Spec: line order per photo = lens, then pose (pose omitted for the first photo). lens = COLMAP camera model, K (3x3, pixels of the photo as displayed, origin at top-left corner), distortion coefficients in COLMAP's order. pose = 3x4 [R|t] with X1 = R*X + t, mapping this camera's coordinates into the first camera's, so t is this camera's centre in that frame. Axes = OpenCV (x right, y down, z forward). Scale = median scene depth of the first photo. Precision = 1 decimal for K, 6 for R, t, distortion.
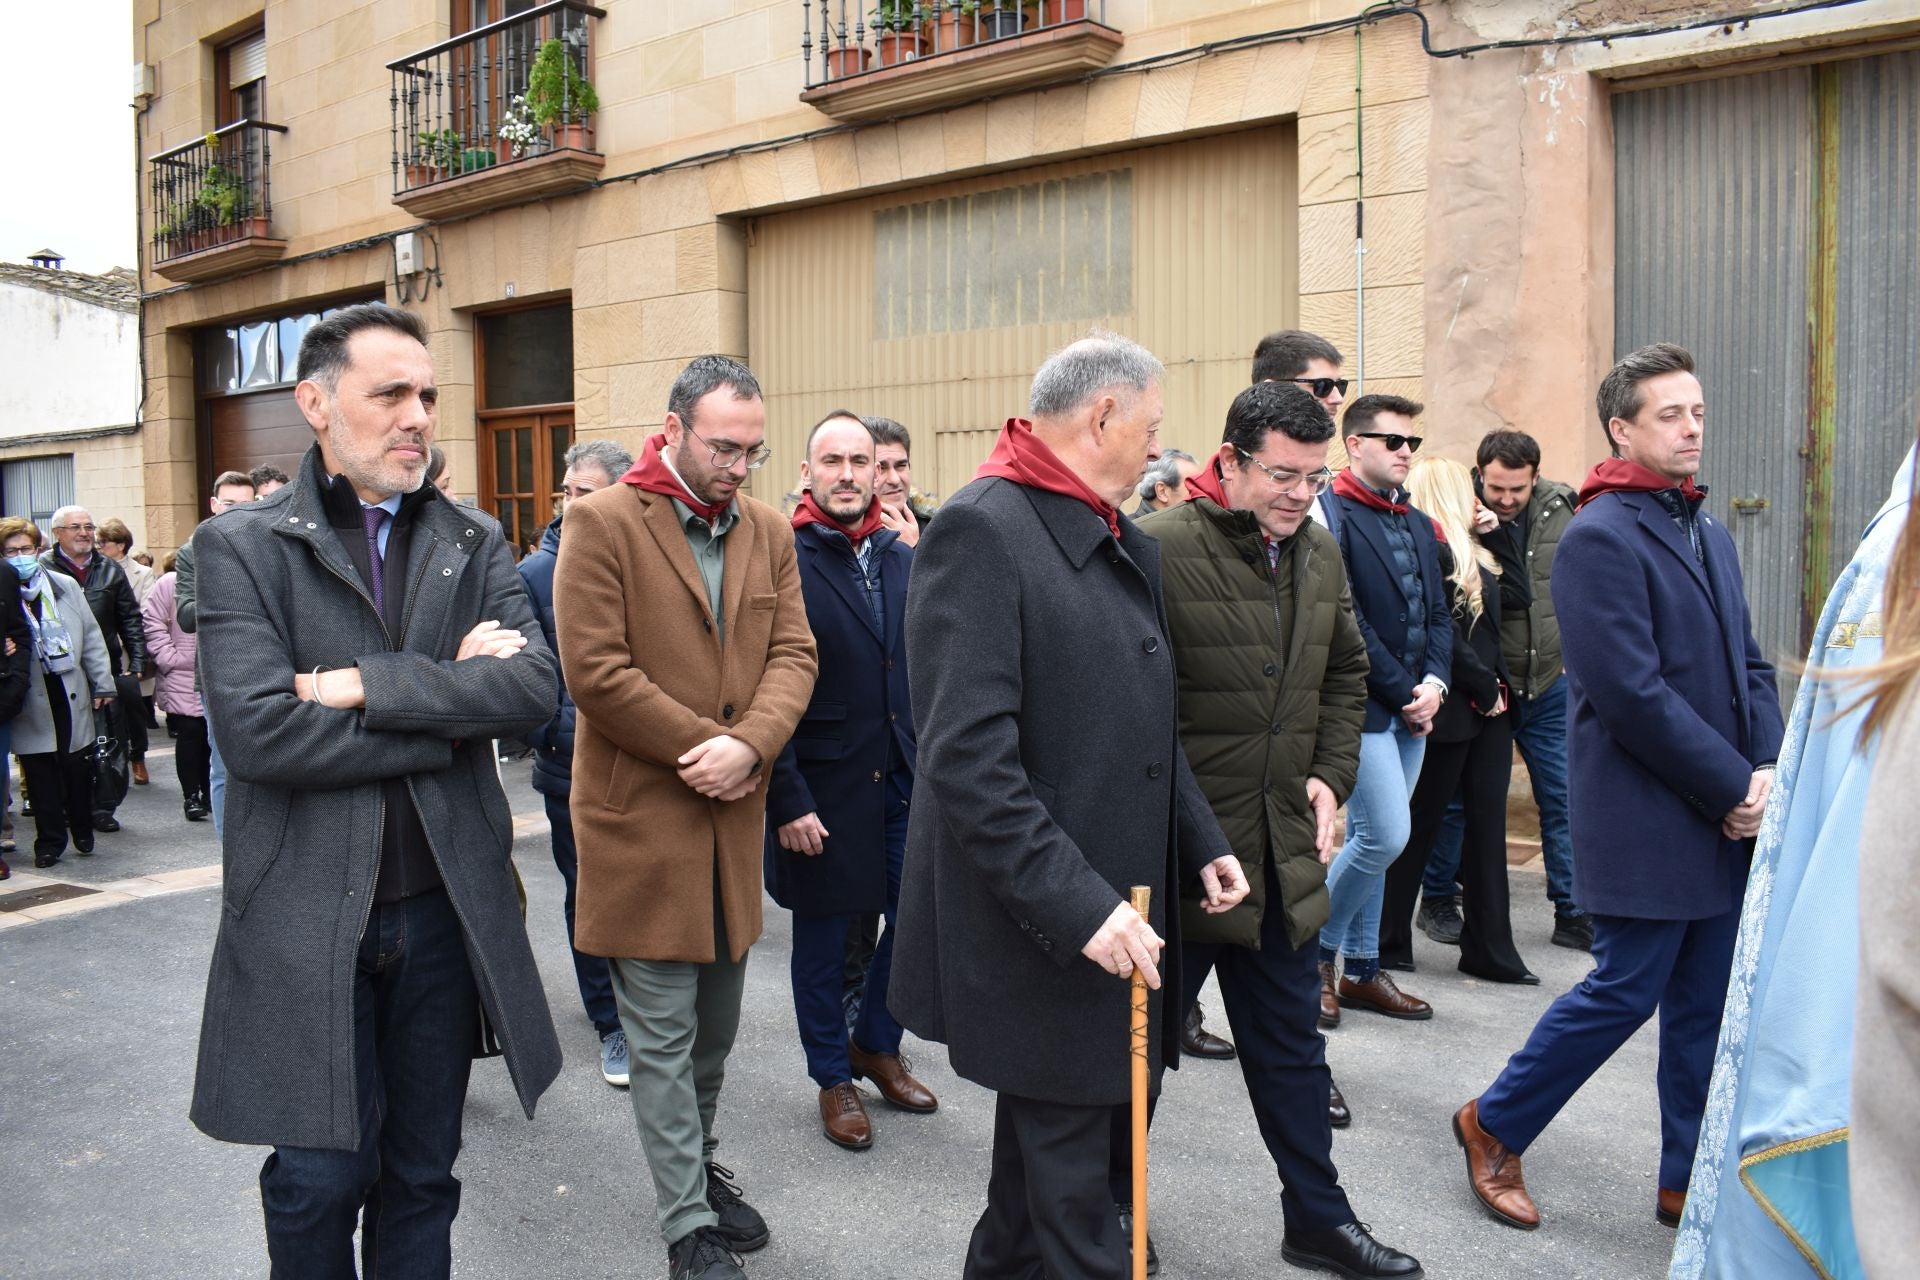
lens RADIAL K [[1467.4, 0, 963.4], [0, 1467.4, 646.5], [0, 0, 1]] dist [-0.093267, 0.018457]
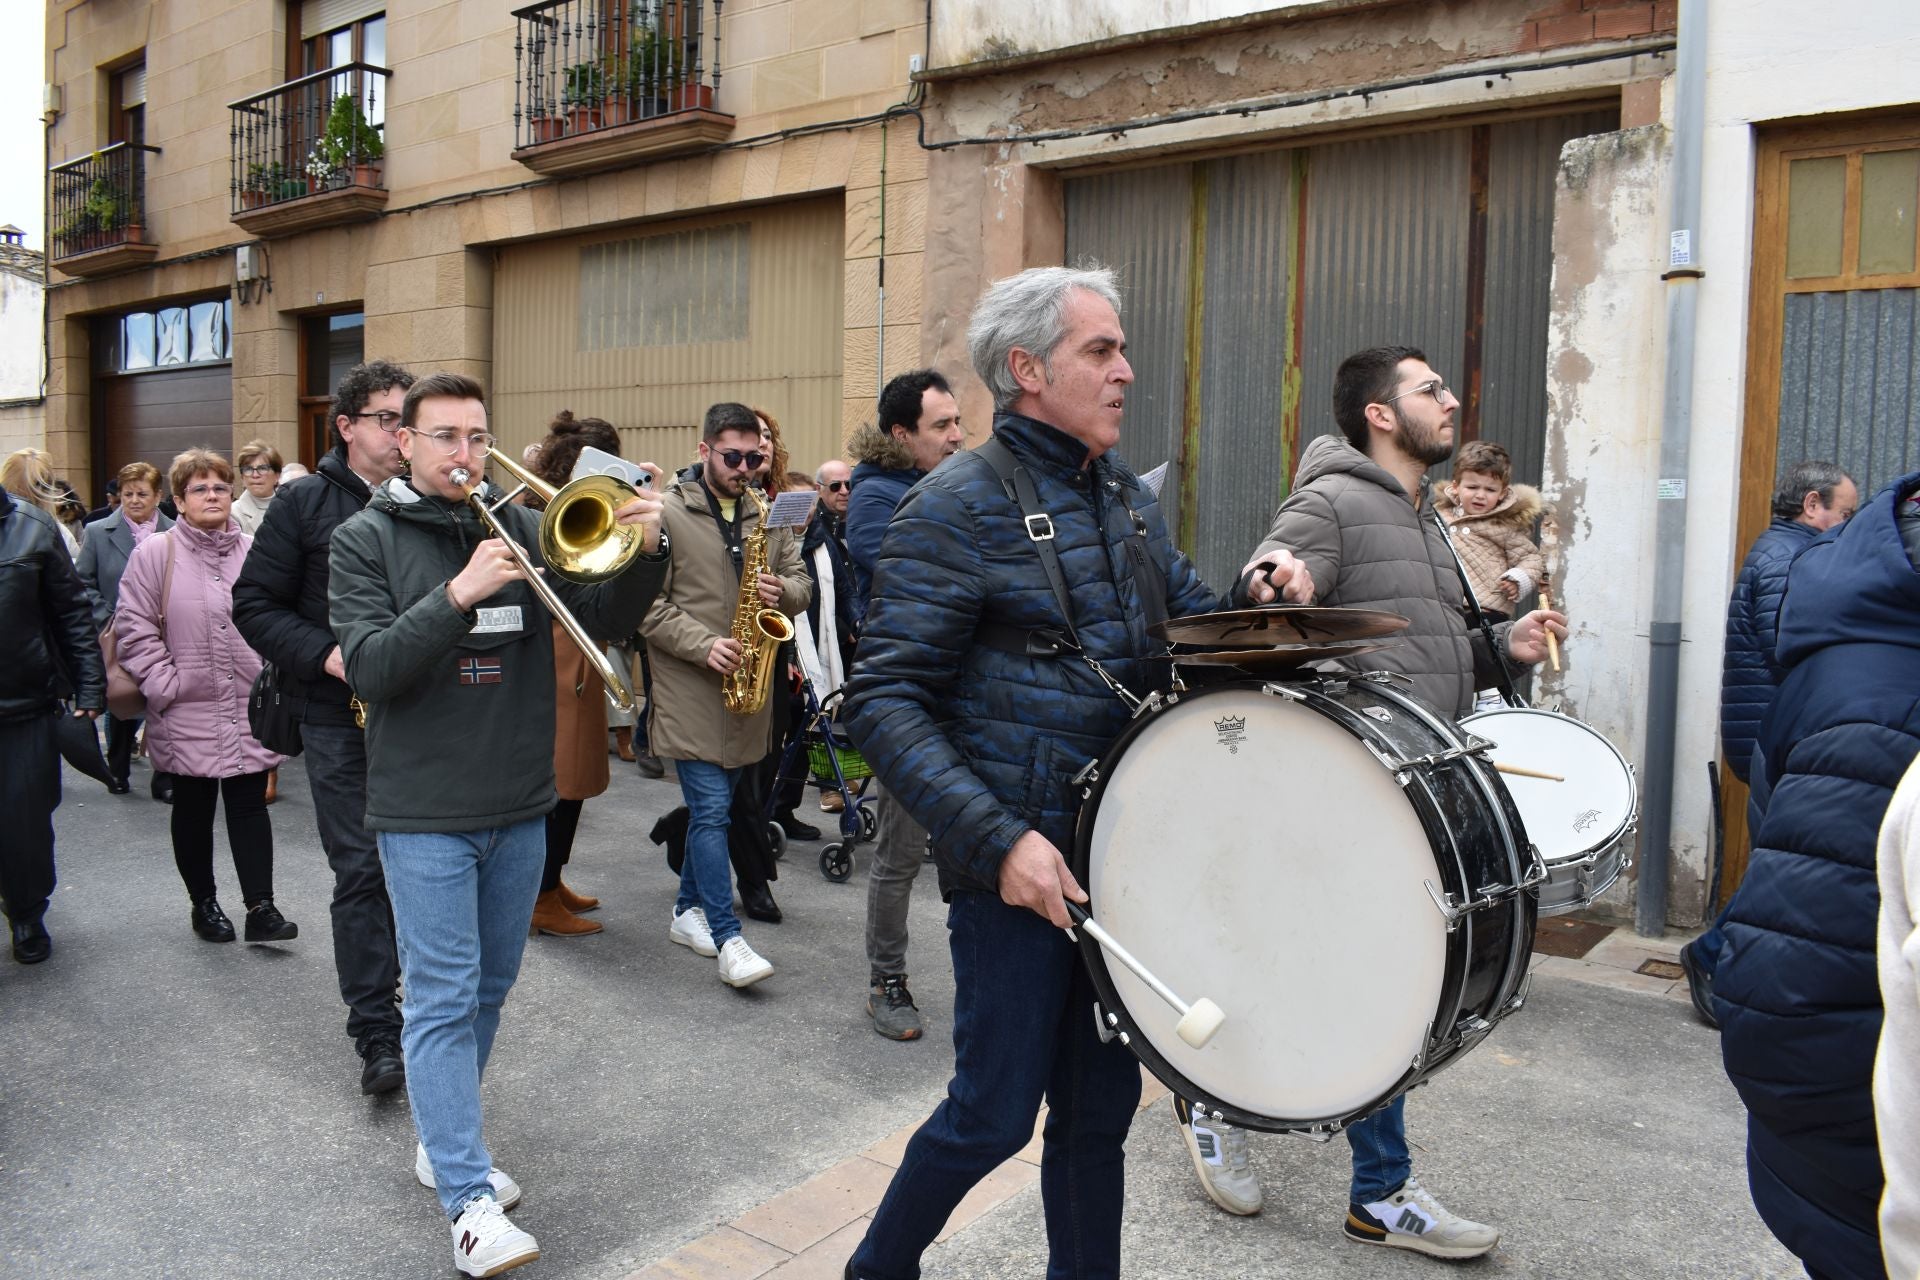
lens RADIAL K [[1467.4, 0, 957.7], [0, 1467.4, 645.1], [0, 0, 1]] dist [-0.093267, 0.018457]
pose [[0.999522, 0.030919, 0.000602, 0.283053], [-0.030923, 0.999492, 0.007690, 0.019807], [-0.000364, -0.007705, 0.999970, -0.242929]]
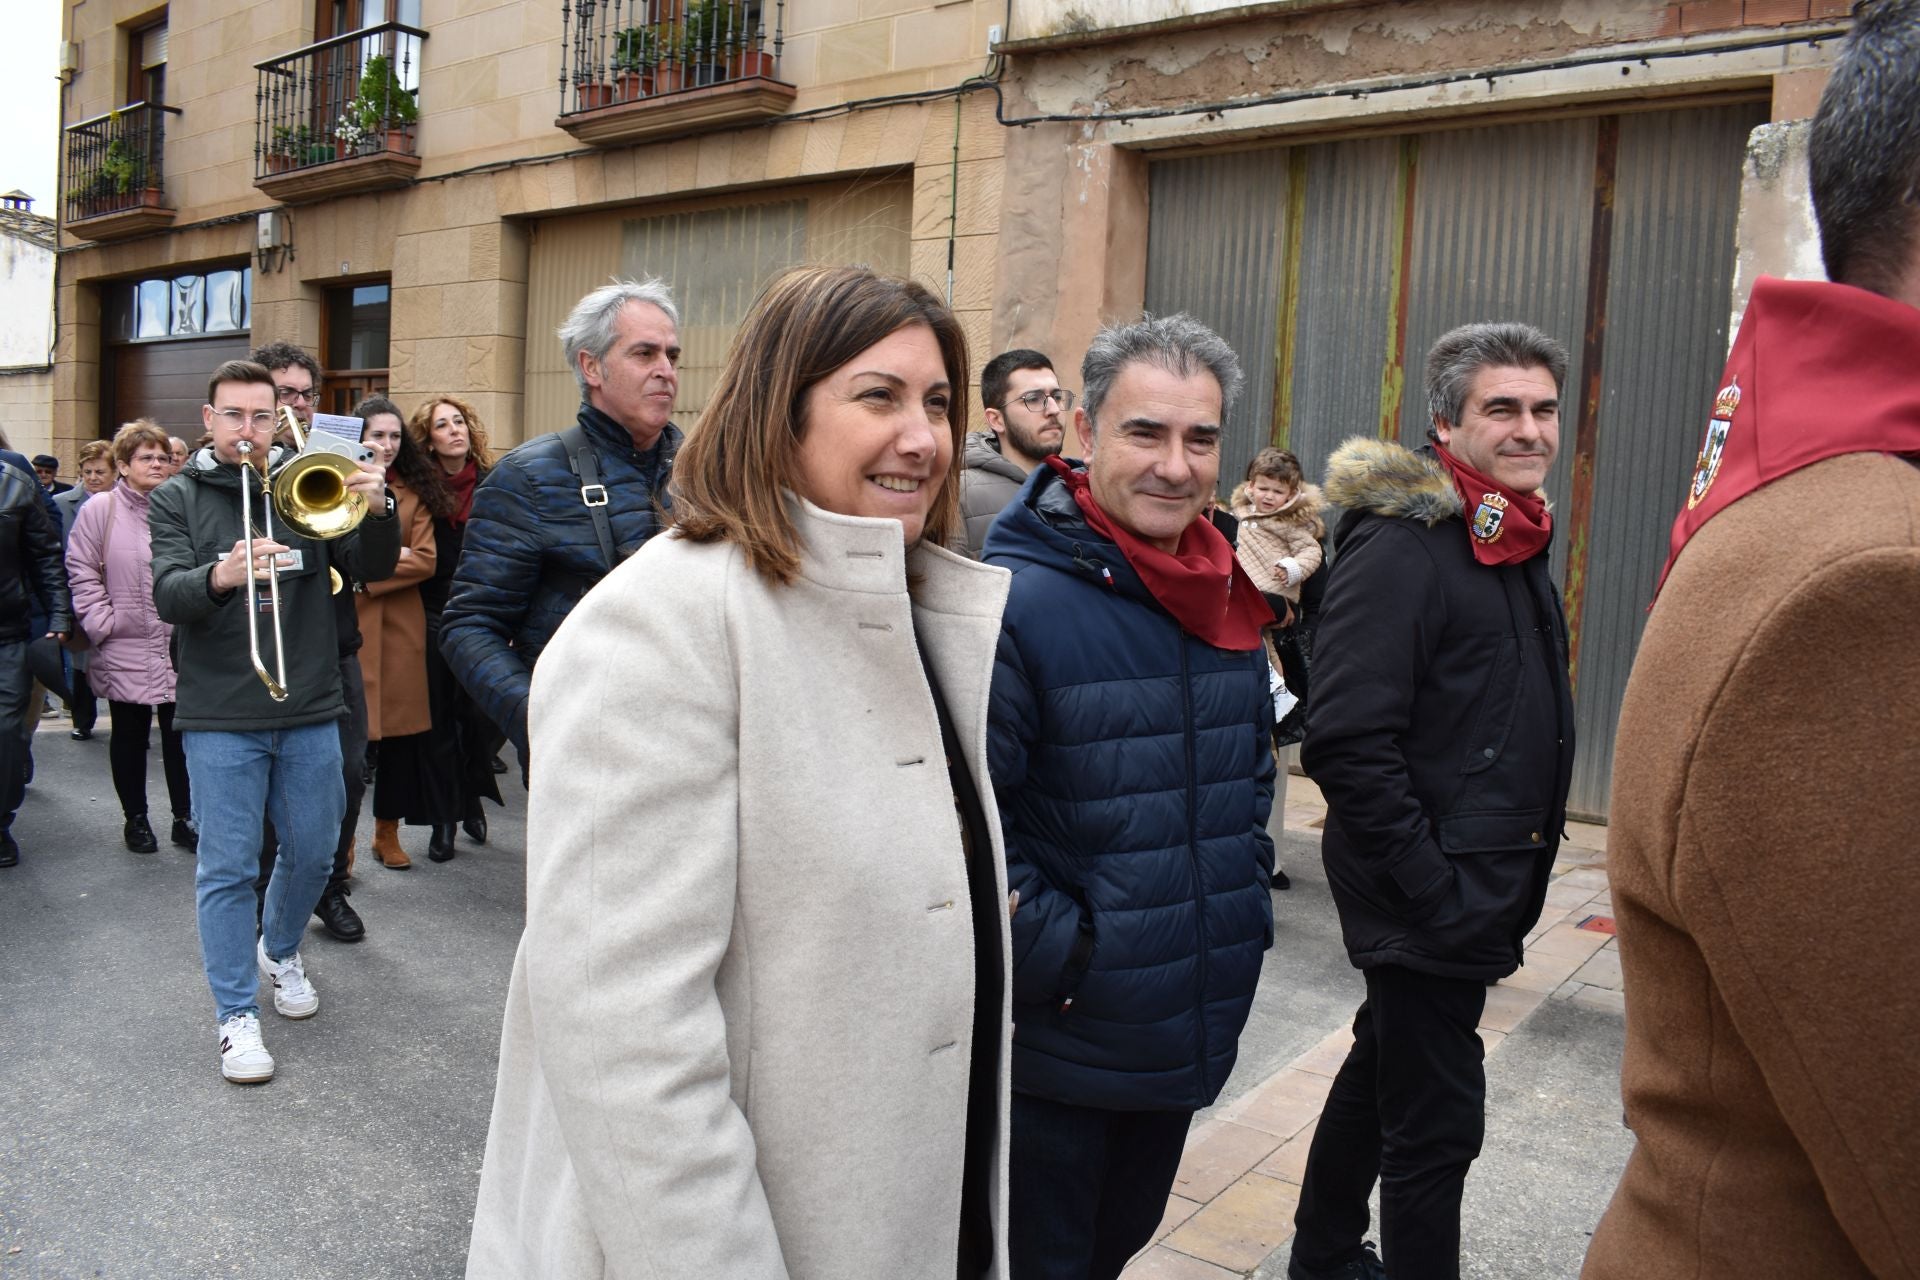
lens RADIAL K [[1467.4, 0, 957.8], [0, 1467.4, 646.4], [0, 0, 1]] dist [-0.093267, 0.018457]
pose [[0.998274, 0.058584, 0.004170, 0.236835], [-0.058626, 0.998222, 0.010732, 0.017182], [-0.003534, -0.010958, 0.999934, -0.188166]]
